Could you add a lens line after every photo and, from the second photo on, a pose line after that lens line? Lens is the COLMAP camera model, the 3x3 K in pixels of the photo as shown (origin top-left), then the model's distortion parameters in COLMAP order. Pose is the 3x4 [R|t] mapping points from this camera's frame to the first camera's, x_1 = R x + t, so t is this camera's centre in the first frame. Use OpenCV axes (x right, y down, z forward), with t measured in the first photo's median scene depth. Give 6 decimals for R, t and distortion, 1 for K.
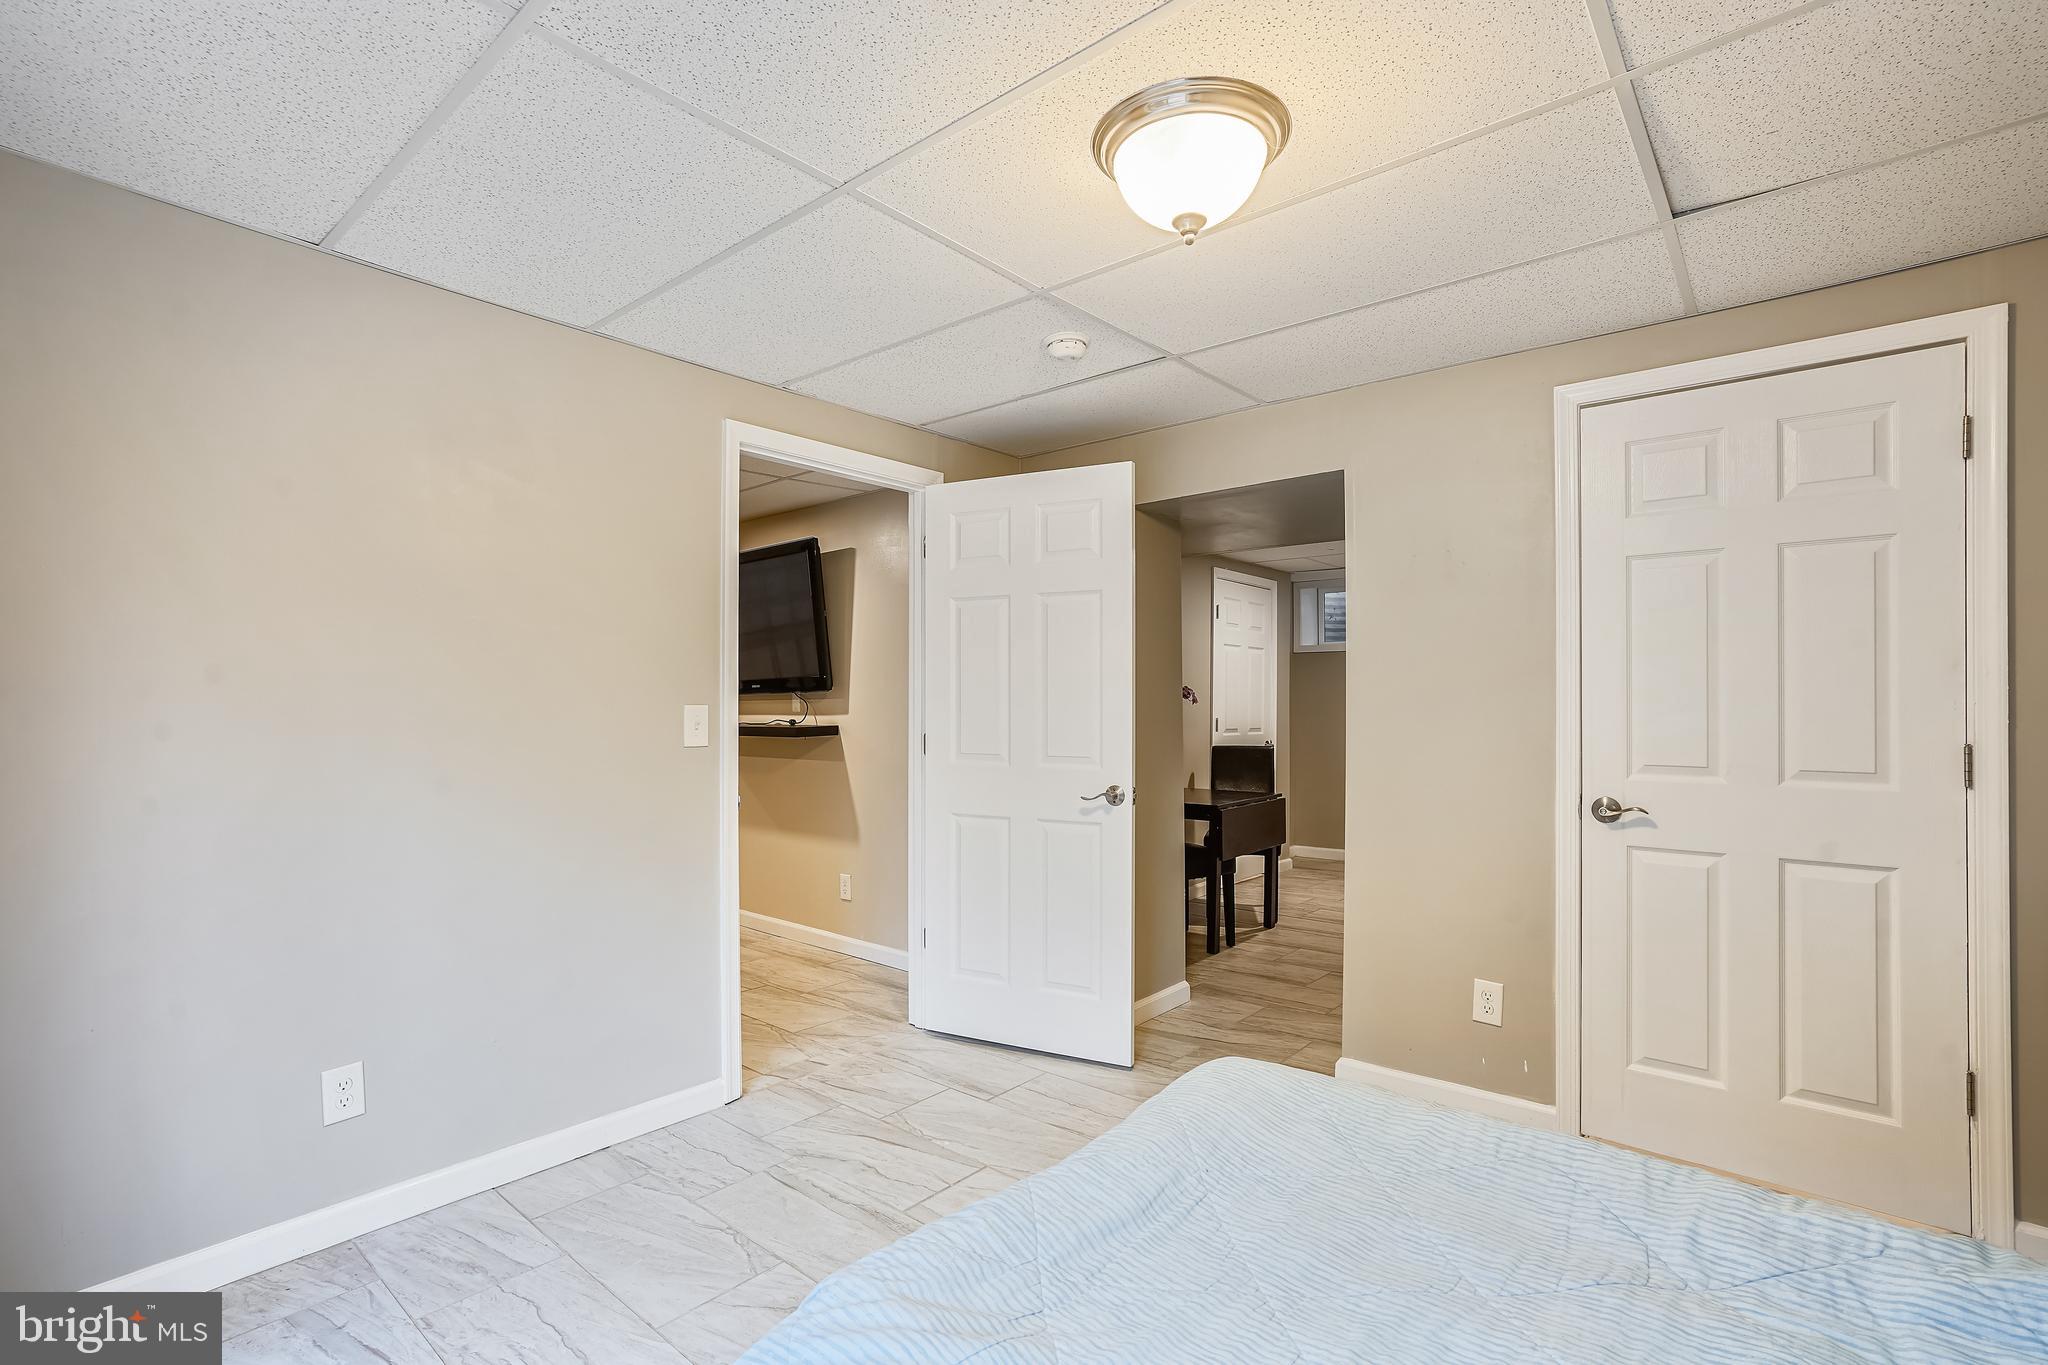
lens RADIAL K [[940.6, 0, 1021.0], [0, 940.6, 686.4], [0, 0, 1]] dist [-0.018804, 0.002808]
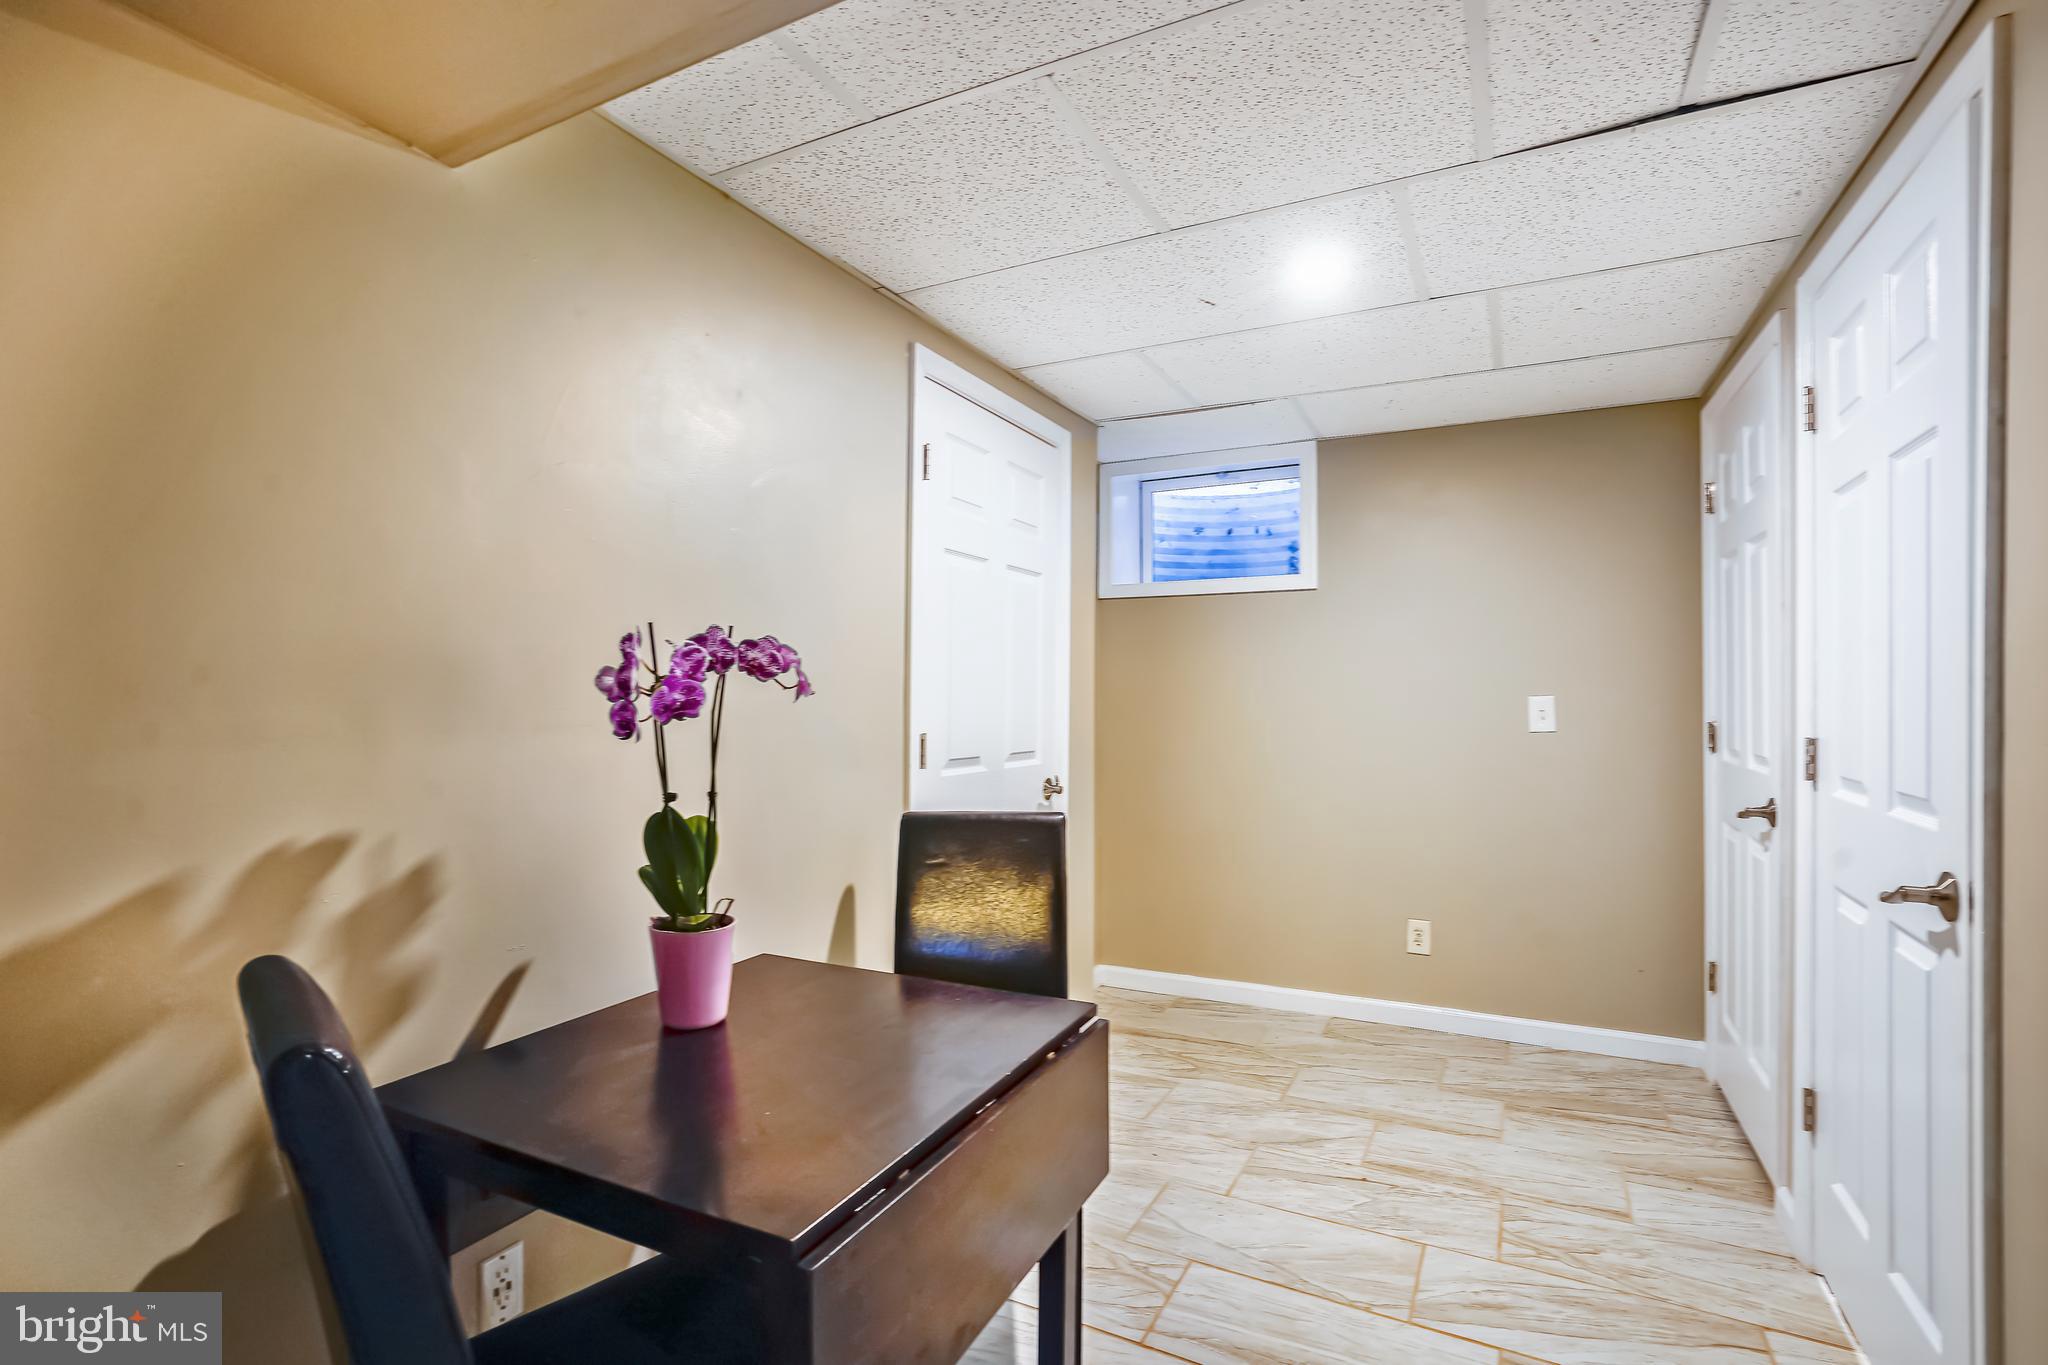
lens RADIAL K [[940.6, 0, 1030.7], [0, 940.6, 683.9], [0, 0, 1]] dist [-0.018804, 0.002808]
pose [[0.973584, 0.004083, 0.228291, 0.162118], [-0.005315, 0.999974, 0.004782, 0.010803], [-0.228266, -0.005869, 0.973581, 0.605462]]
